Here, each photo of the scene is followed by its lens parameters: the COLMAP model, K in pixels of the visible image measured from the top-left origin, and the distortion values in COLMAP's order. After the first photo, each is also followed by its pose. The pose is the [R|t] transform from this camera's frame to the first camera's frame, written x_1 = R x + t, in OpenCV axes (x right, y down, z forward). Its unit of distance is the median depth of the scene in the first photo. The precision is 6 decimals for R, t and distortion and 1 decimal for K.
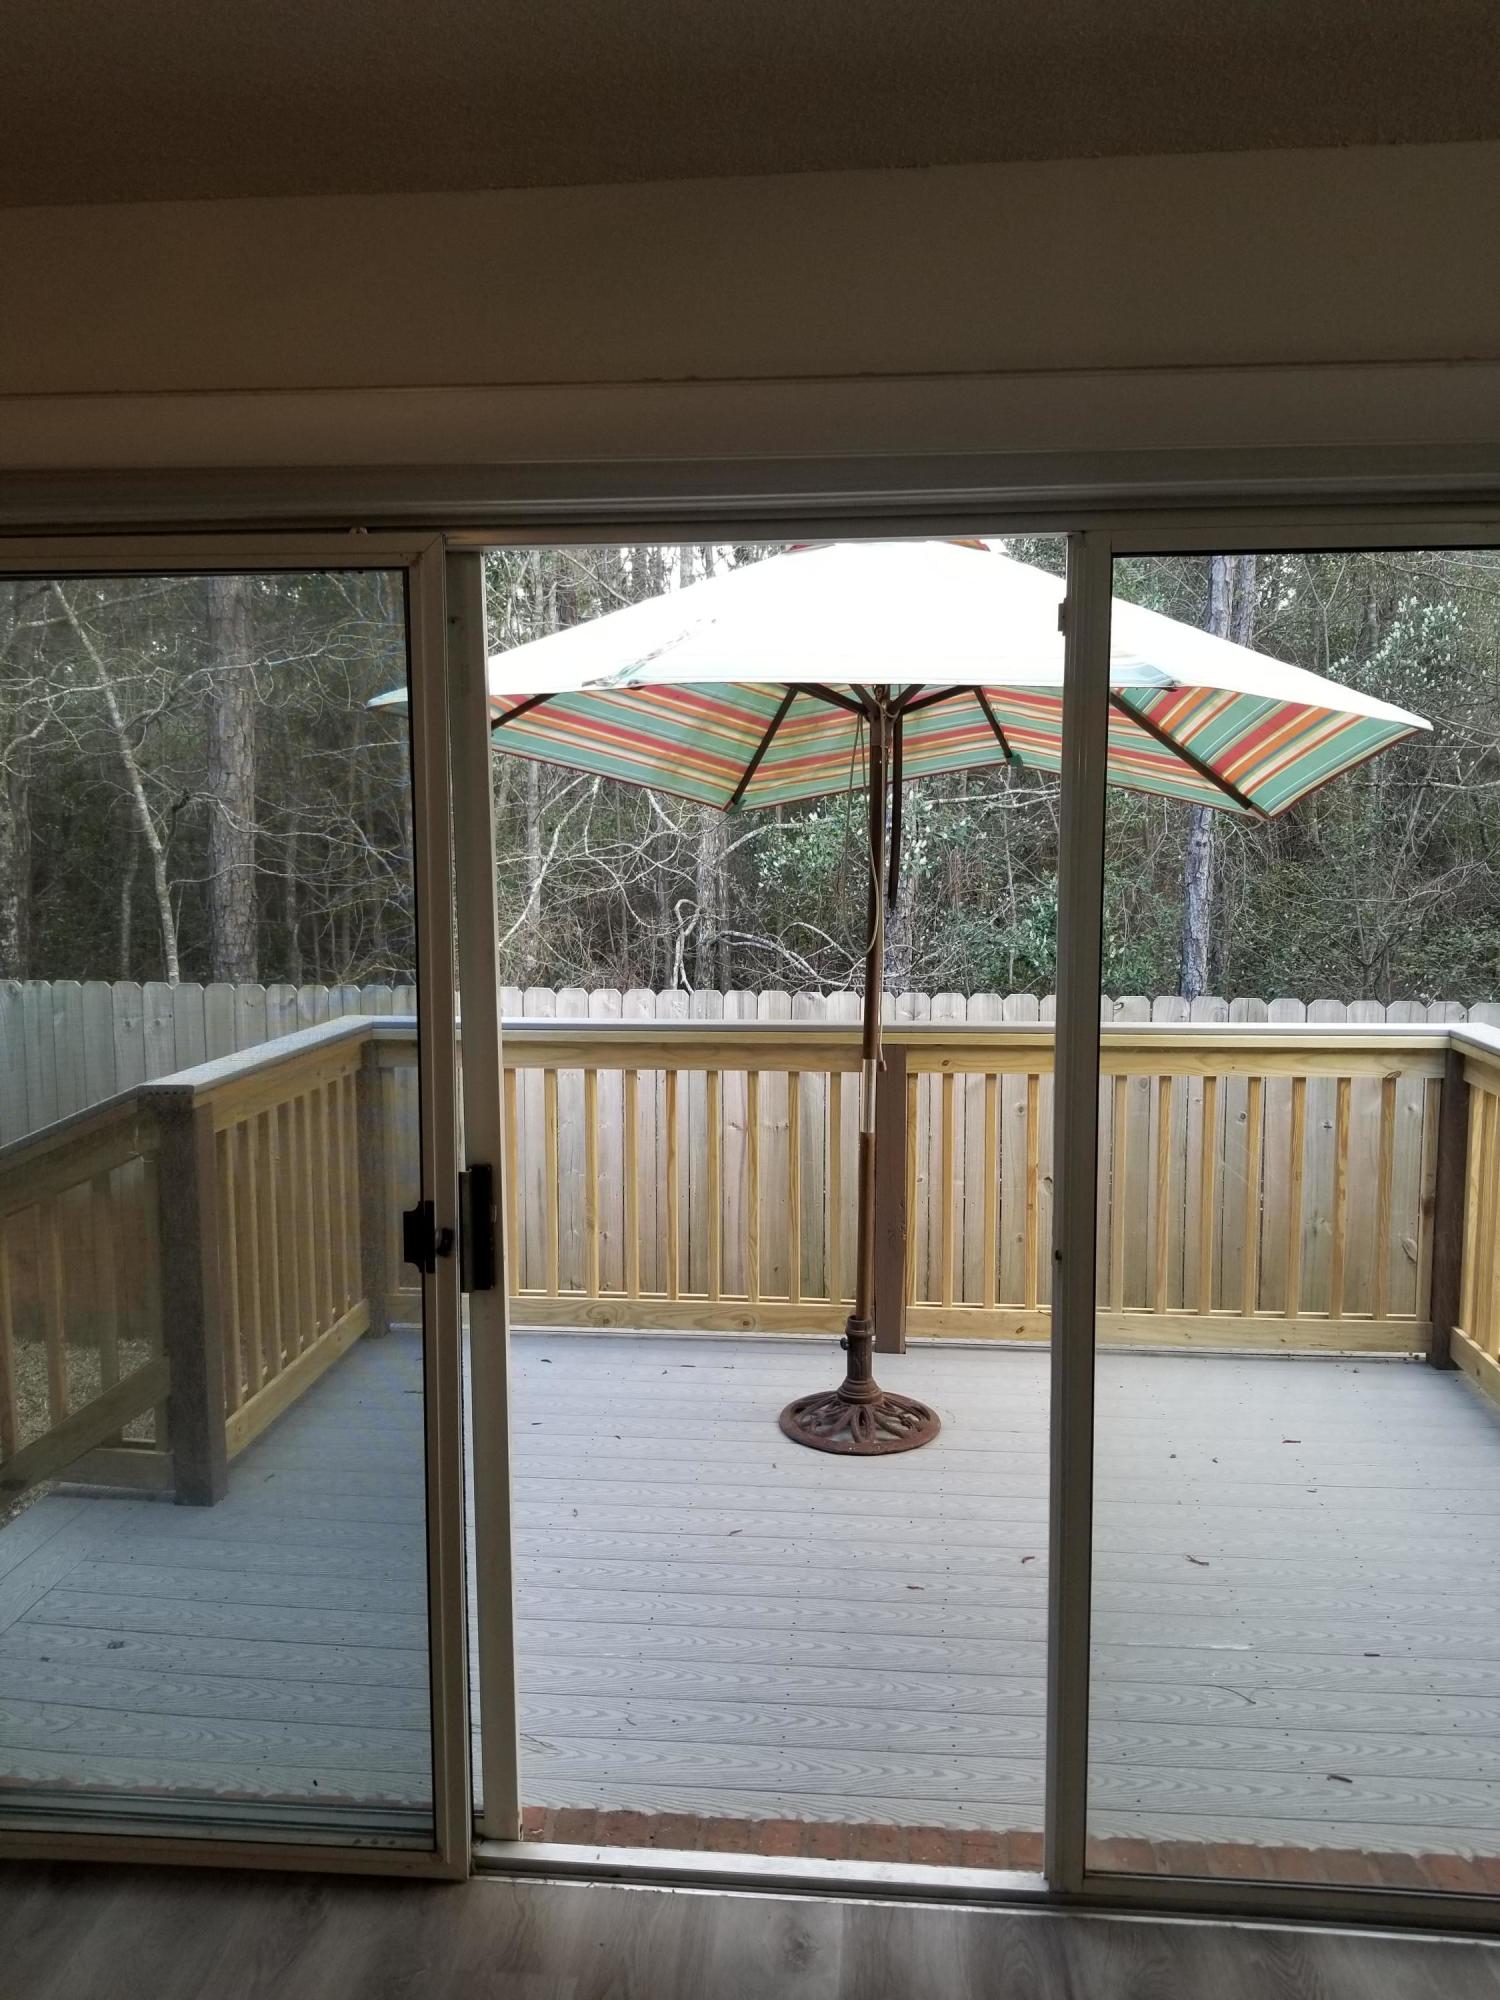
lens RADIAL K [[1557.3, 0, 748.1], [0, 1557.3, 1015.8], [0, 0, 1]] dist [0.078040, -0.128815]
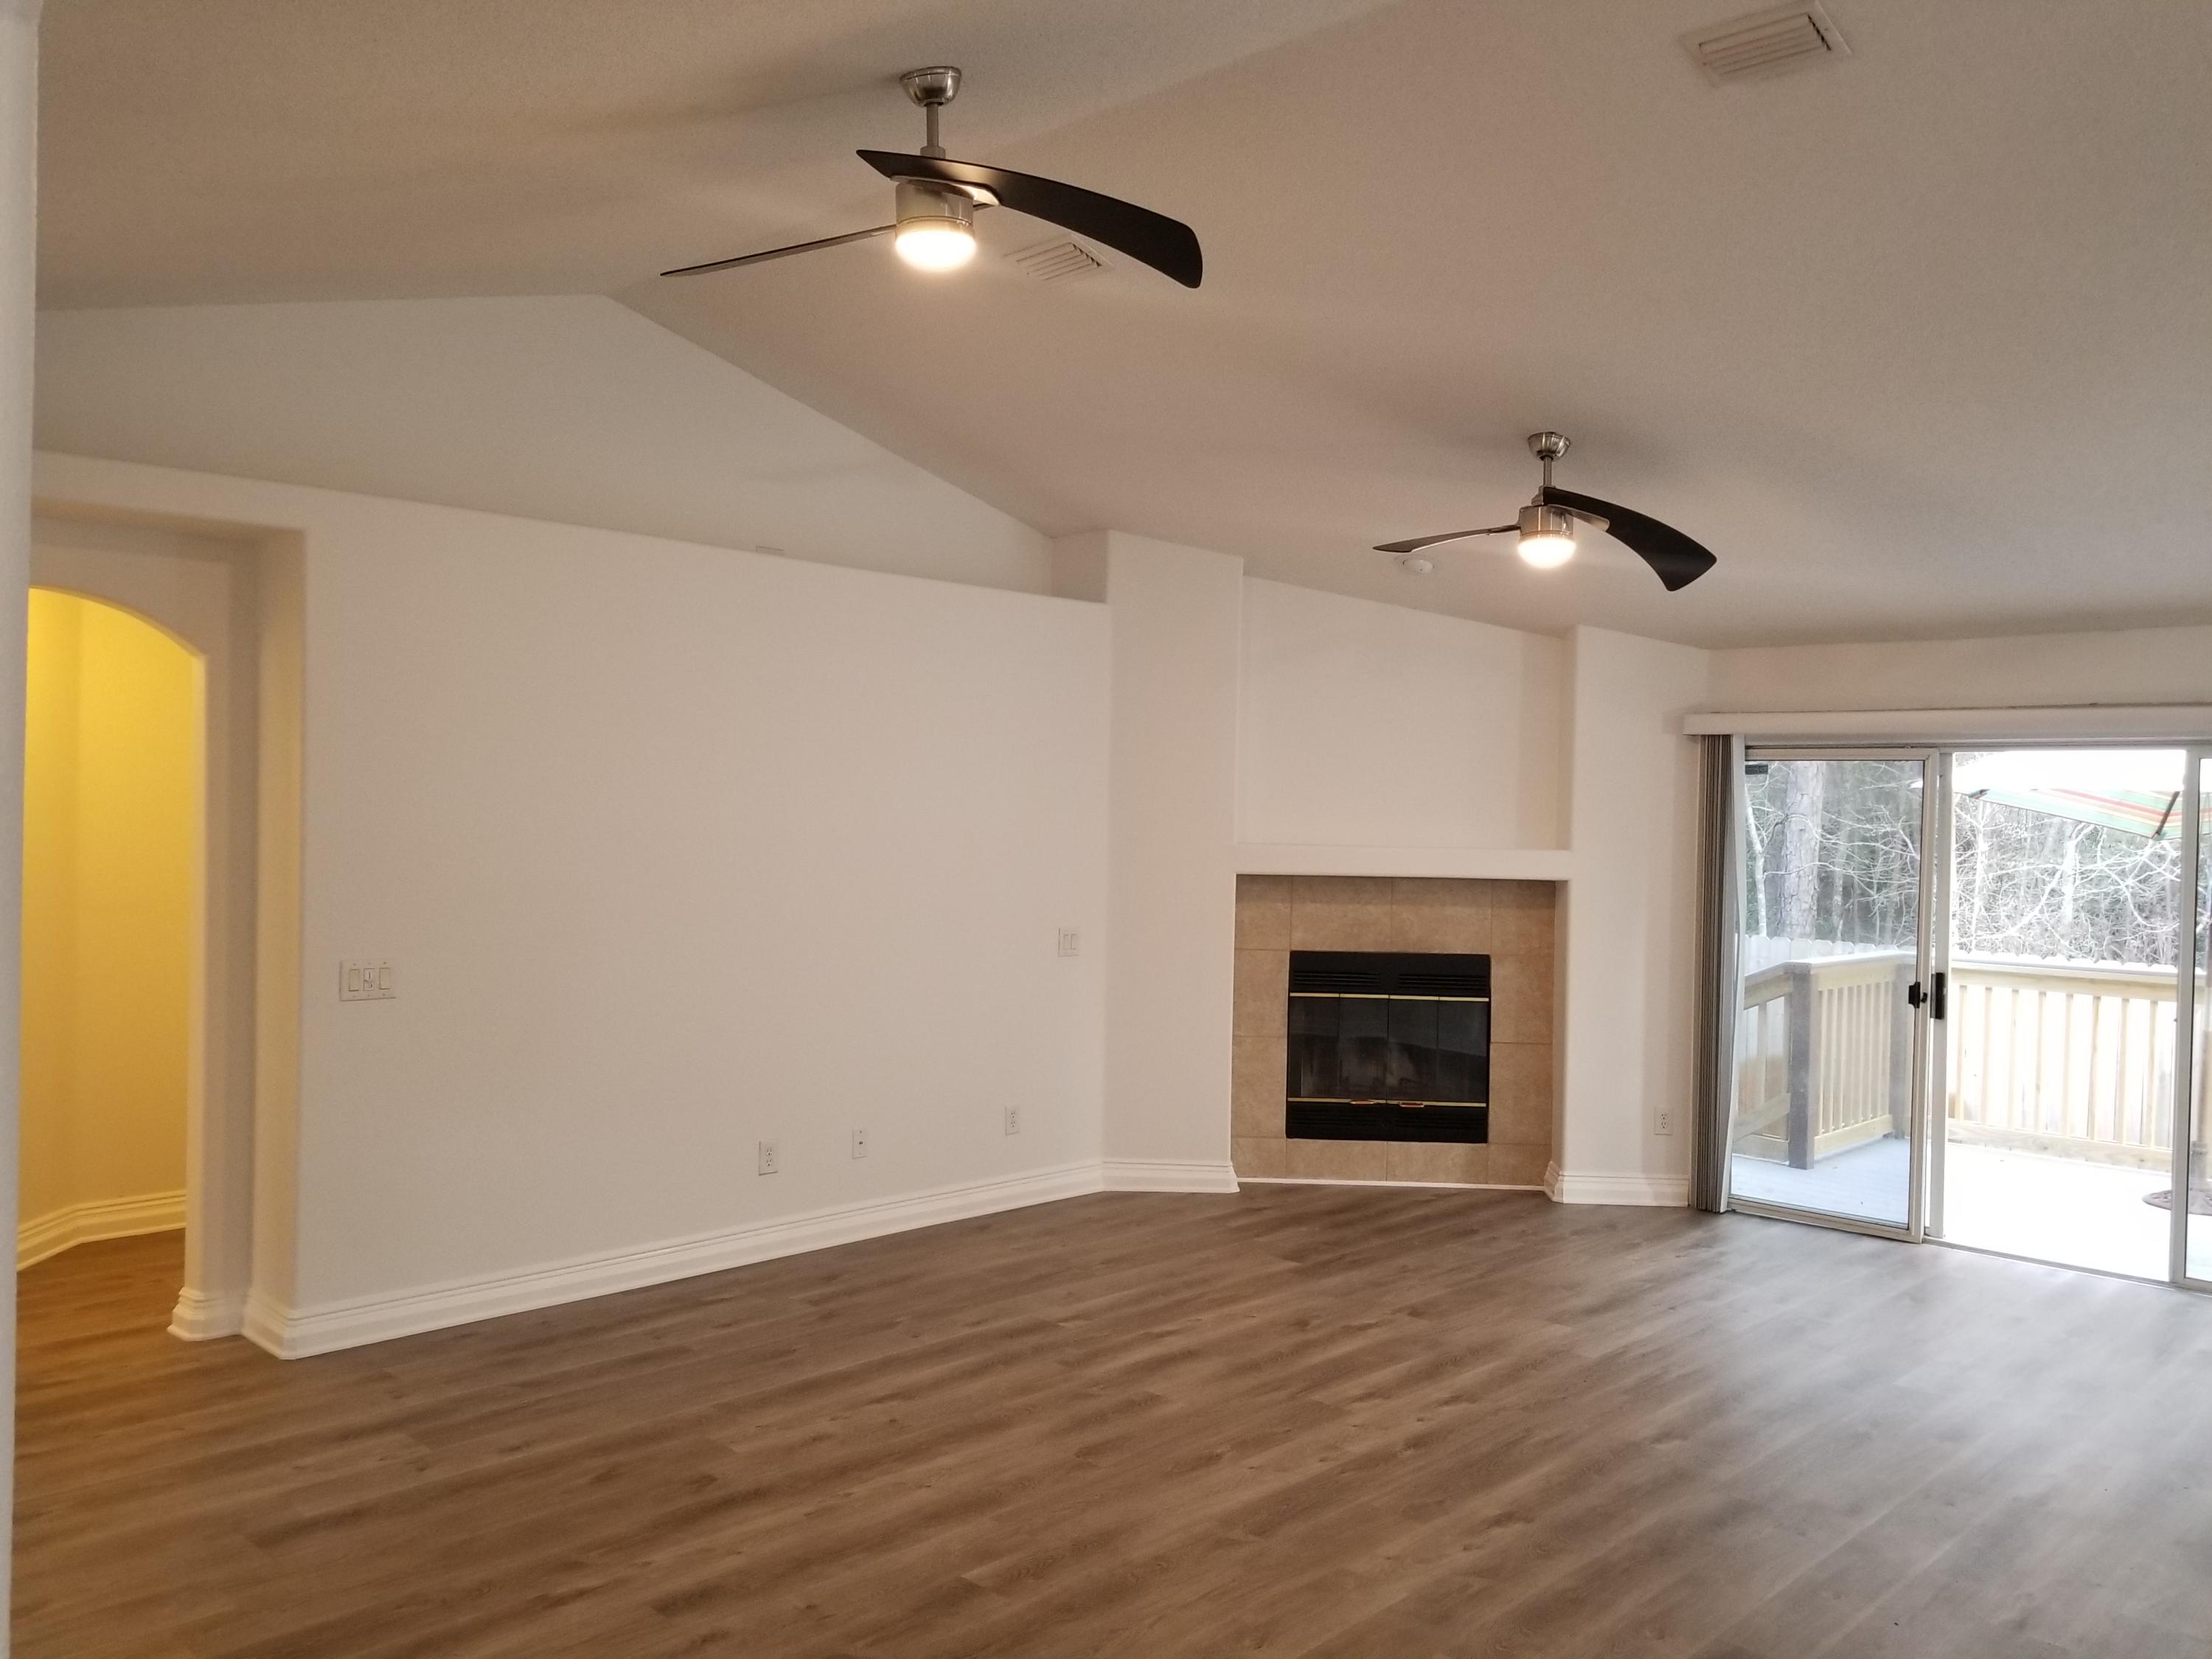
lens RADIAL K [[1722.4, 0, 1106.6], [0, 1722.4, 828.5], [0, 0, 1]] dist [0.078040, -0.128815]
pose [[0.780377, 0.028218, -0.624672, 0.285309], [-0.101495, 0.991450, -0.082007, 0.119705], [0.617017, 0.127398, 0.776569, -1.116880]]
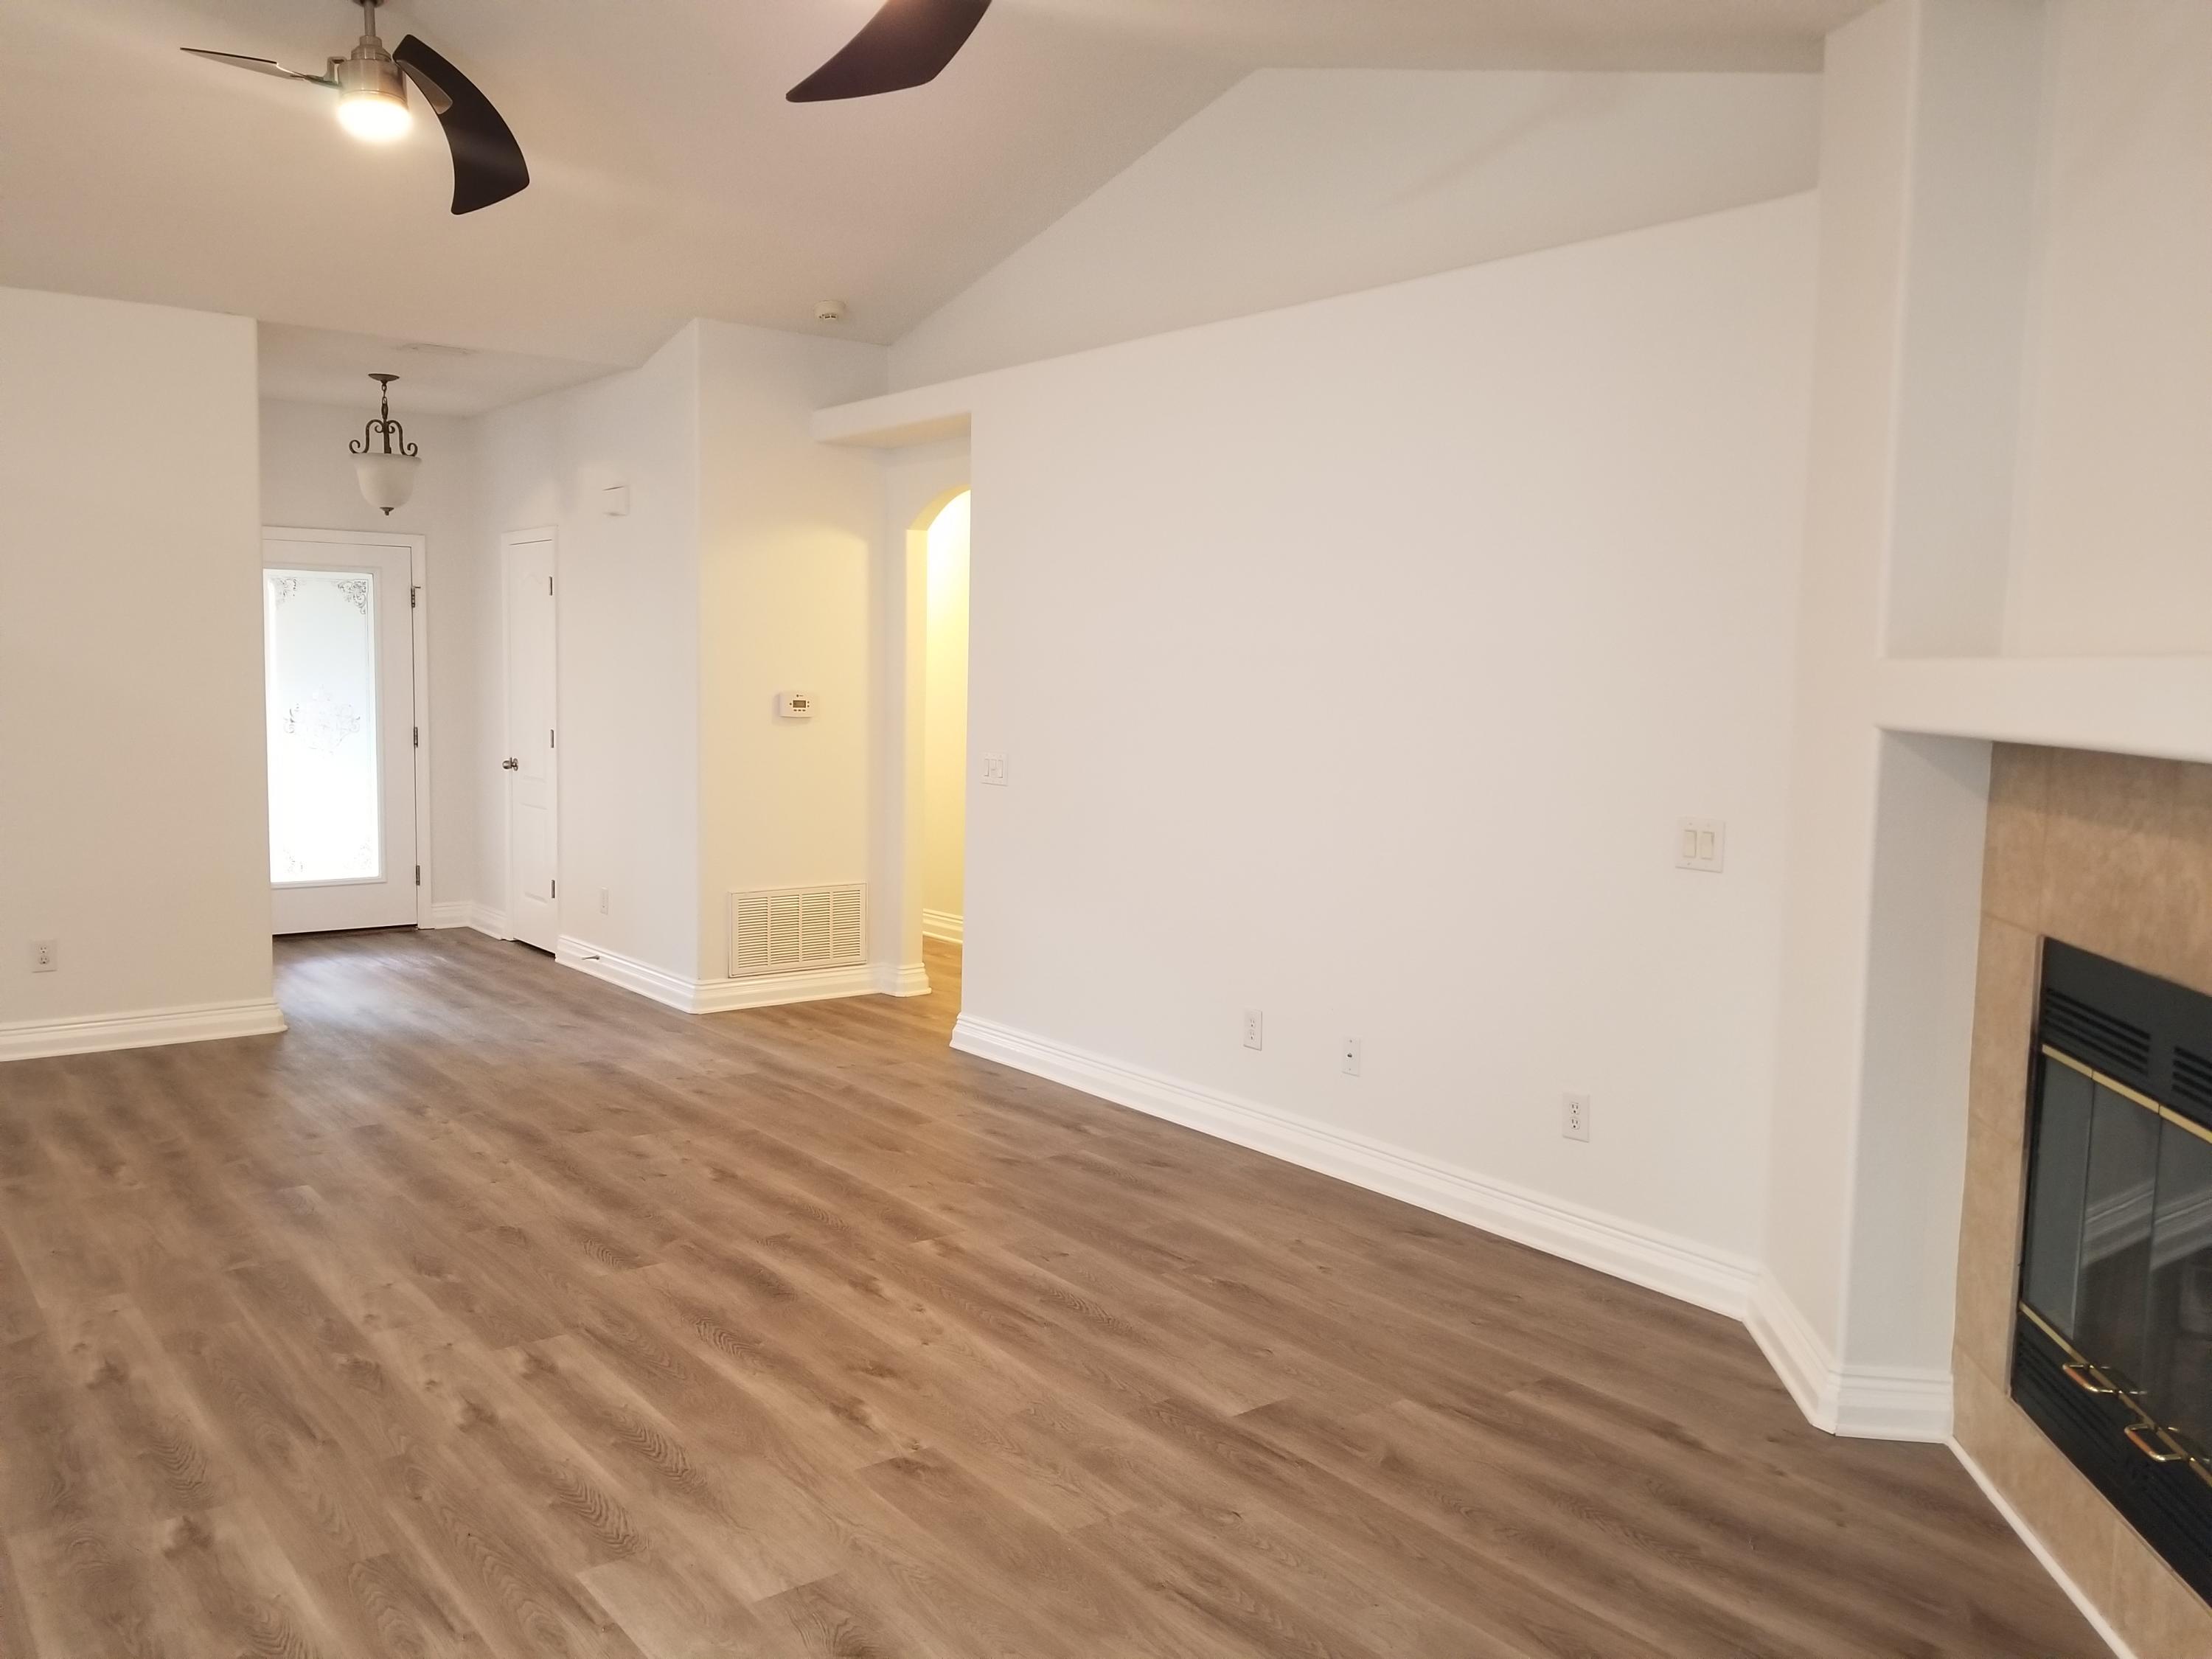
lens RADIAL K [[1722.4, 0, 1098.4], [0, 1722.4, 829.6], [0, 0, 1]] dist [0.078040, -0.128815]
pose [[-0.728678, 0.057193, -0.682464, 0.094914], [-0.098309, 0.977451, 0.186880, -0.043950], [0.677764, 0.203268, -0.706625, 0.510597]]
